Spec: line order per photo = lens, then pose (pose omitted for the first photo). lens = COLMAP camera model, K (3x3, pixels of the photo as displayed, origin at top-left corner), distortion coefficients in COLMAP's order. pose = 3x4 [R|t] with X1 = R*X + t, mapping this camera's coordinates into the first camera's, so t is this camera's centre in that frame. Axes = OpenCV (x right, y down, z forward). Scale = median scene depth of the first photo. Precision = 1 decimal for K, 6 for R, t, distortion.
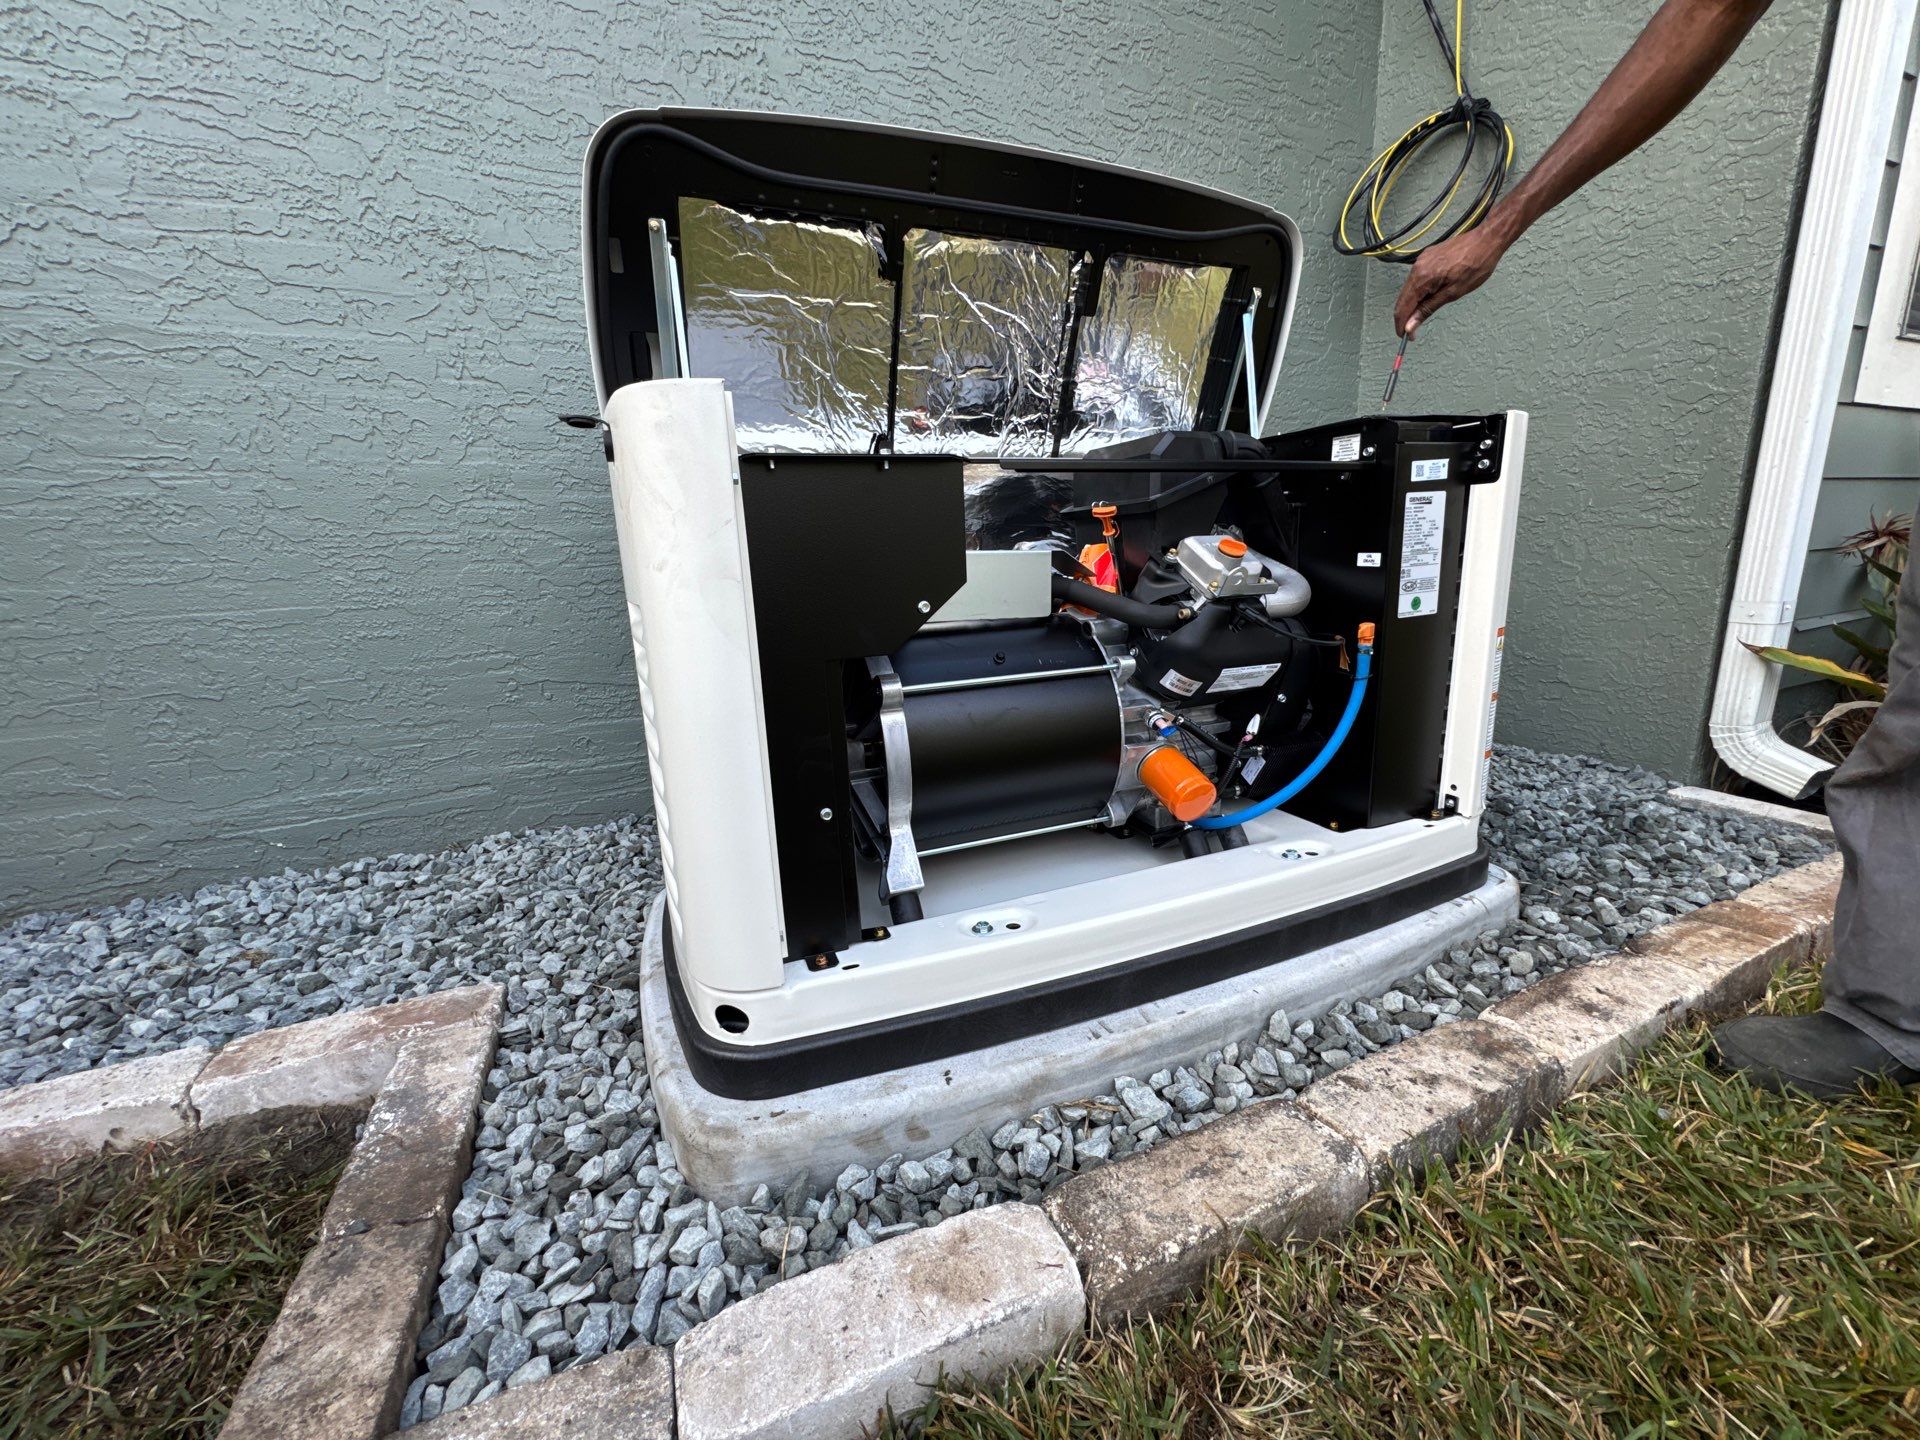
lens RADIAL K [[765.3, 0, 958.1], [0, 765.3, 723.3], [0, 0, 1]] dist [-0.001450, -0.000002]
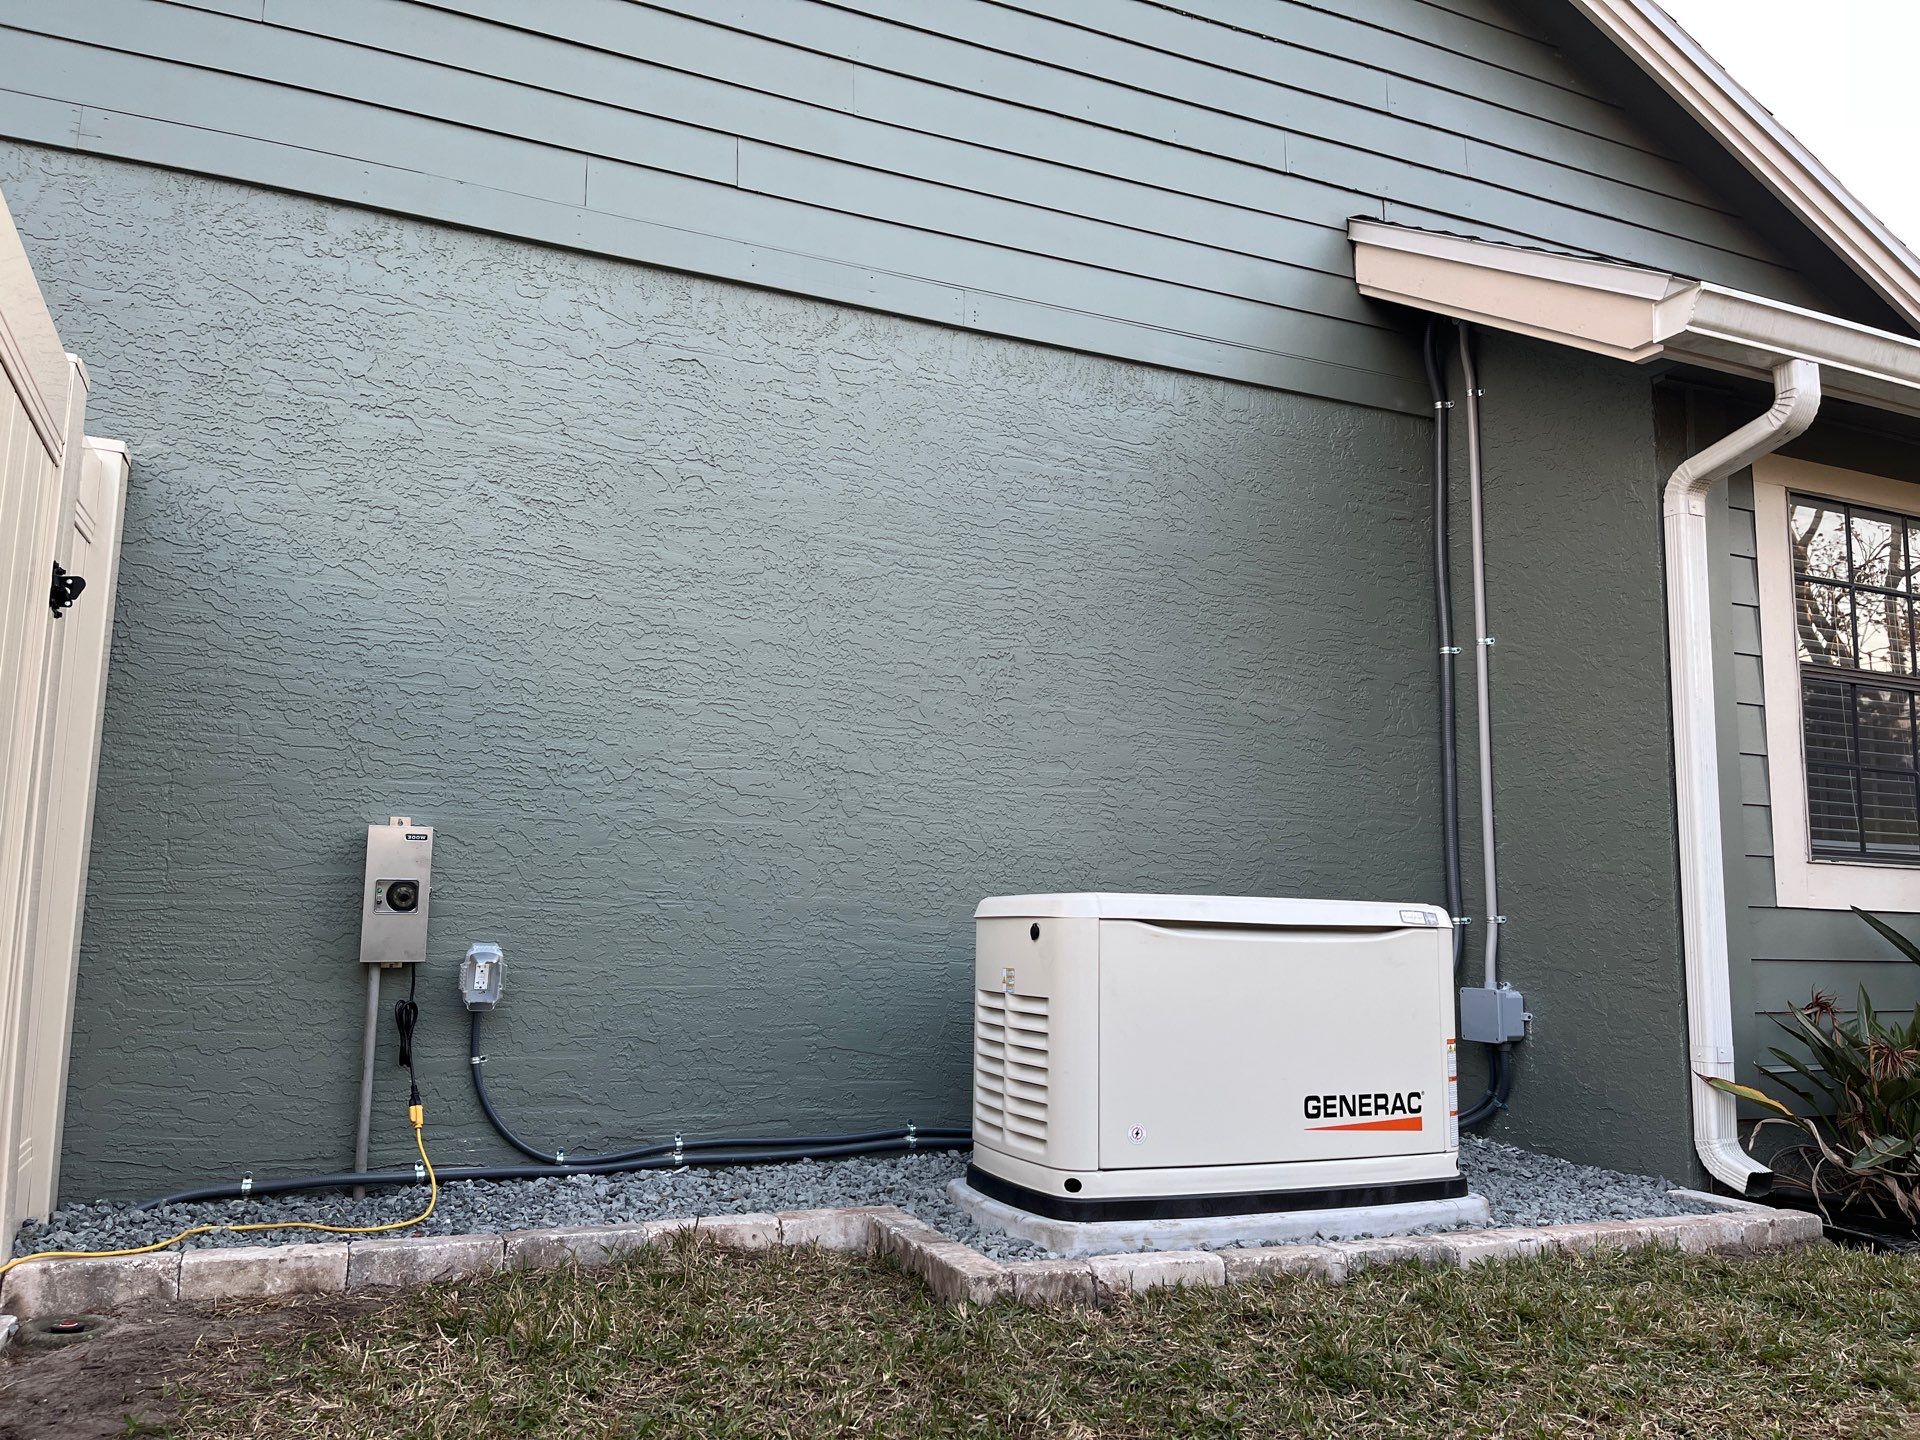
lens RADIAL K [[1497.5, 0, 960.0], [0, 1497.5, 720.0], [0, 0, 1]] dist [0.058561, -0.032691]
pose [[0.998376, 0.056435, -0.007794, -0.448784], [-0.055459, 0.931458, -0.359598, 0.507355], [-0.013034, 0.359446, 0.933075, -2.500055]]
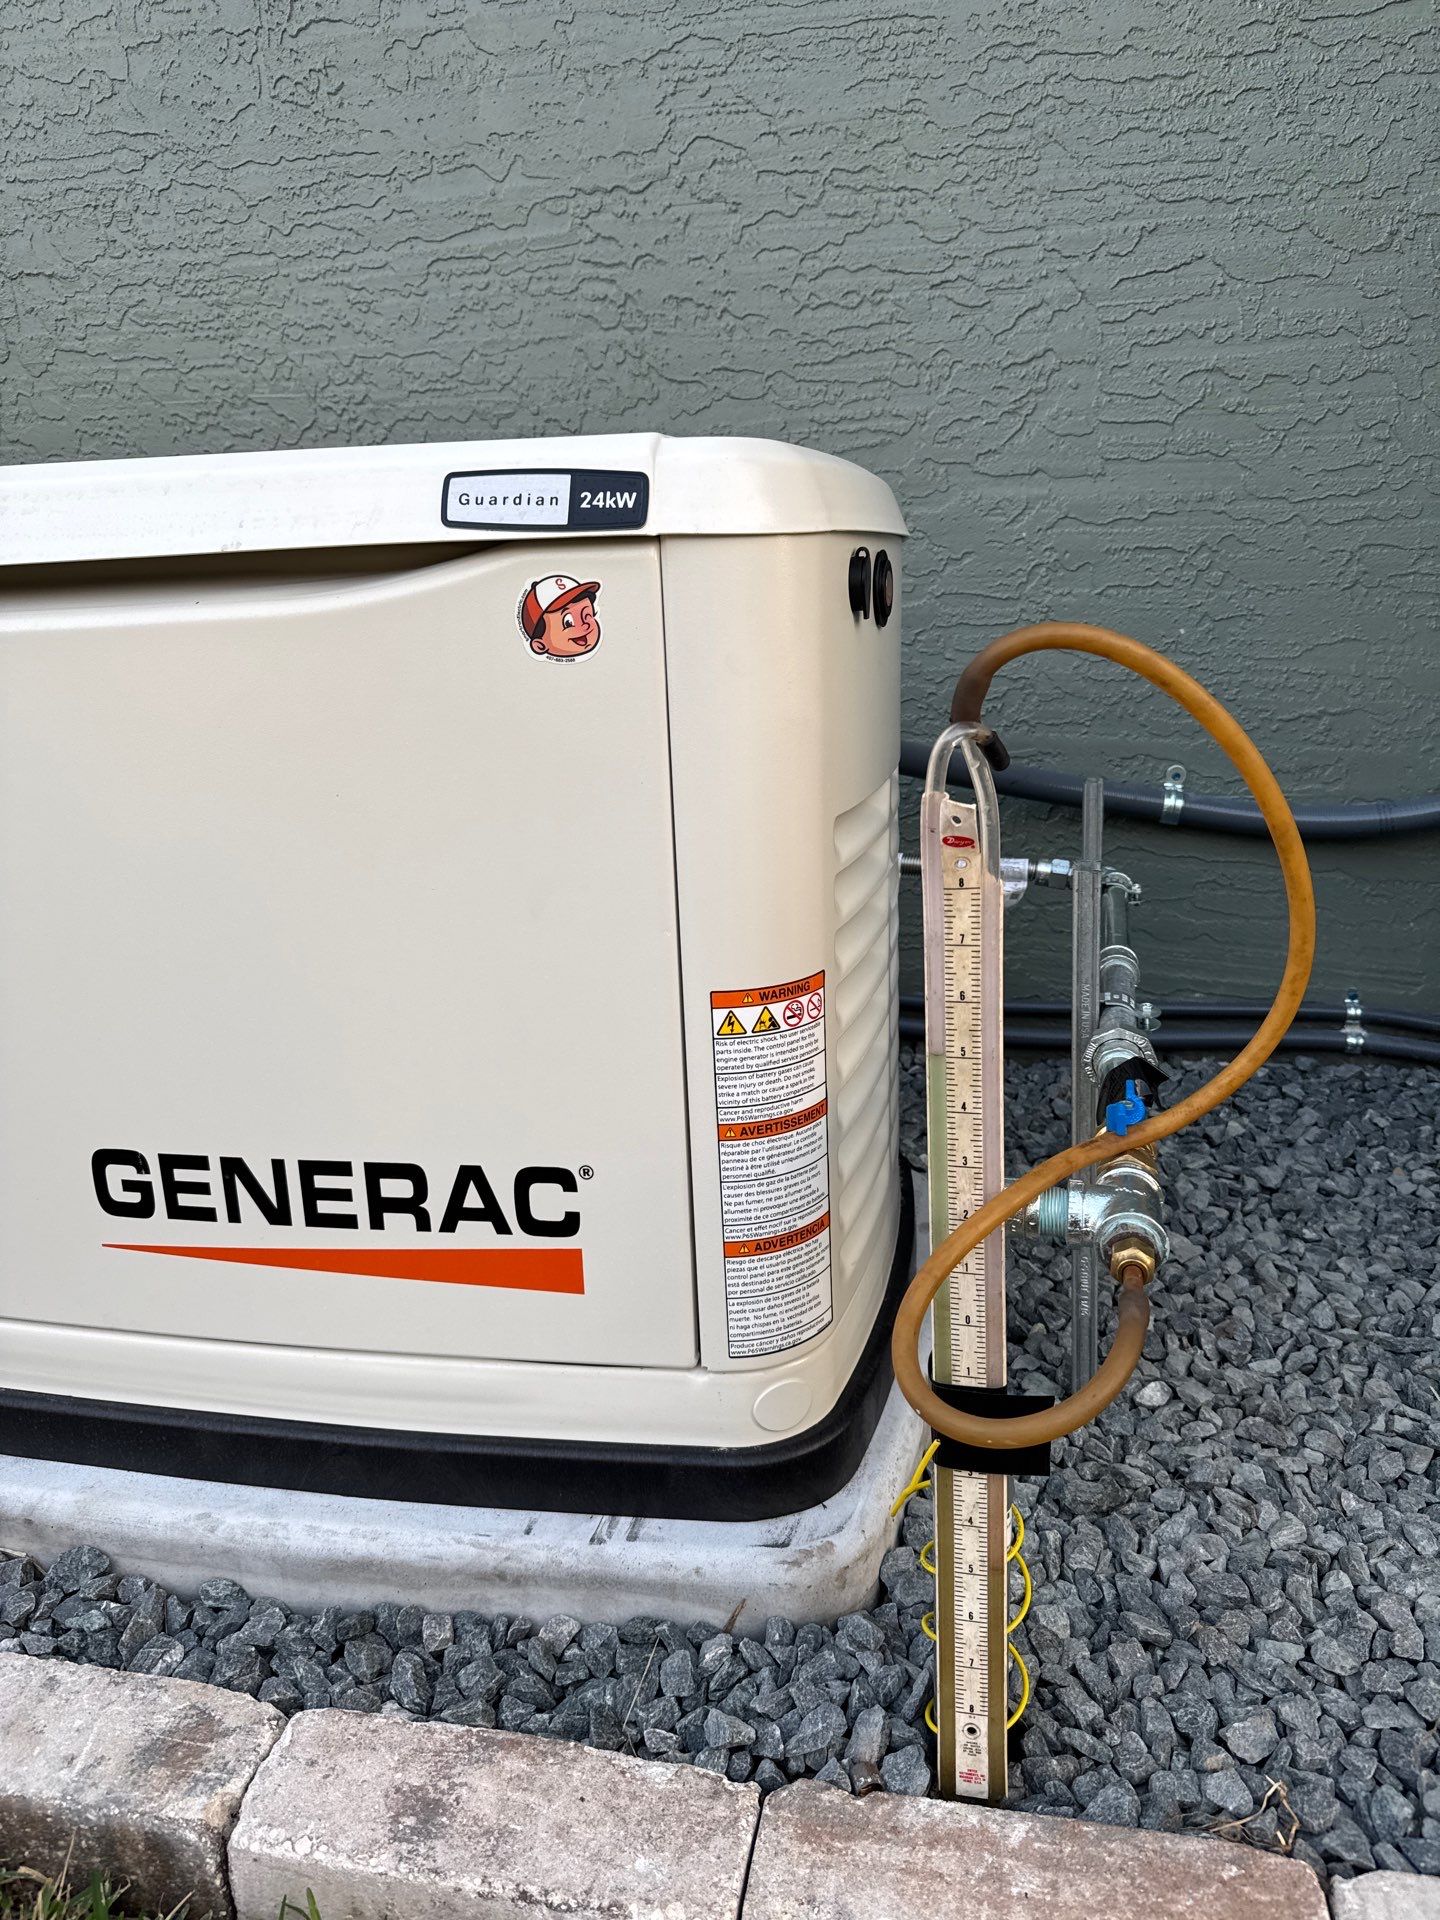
lens RADIAL K [[1403.5, 0, 747.0], [0, 1403.5, 959.1], [0, 0, 1]] dist [-0.002102, -0.000011]
pose [[0.794255, 0.169445, -0.583479, 1.172107], [-0.131283, 0.985501, 0.107487, -0.225902], [0.593232, -0.008771, 0.804984, 0.345606]]
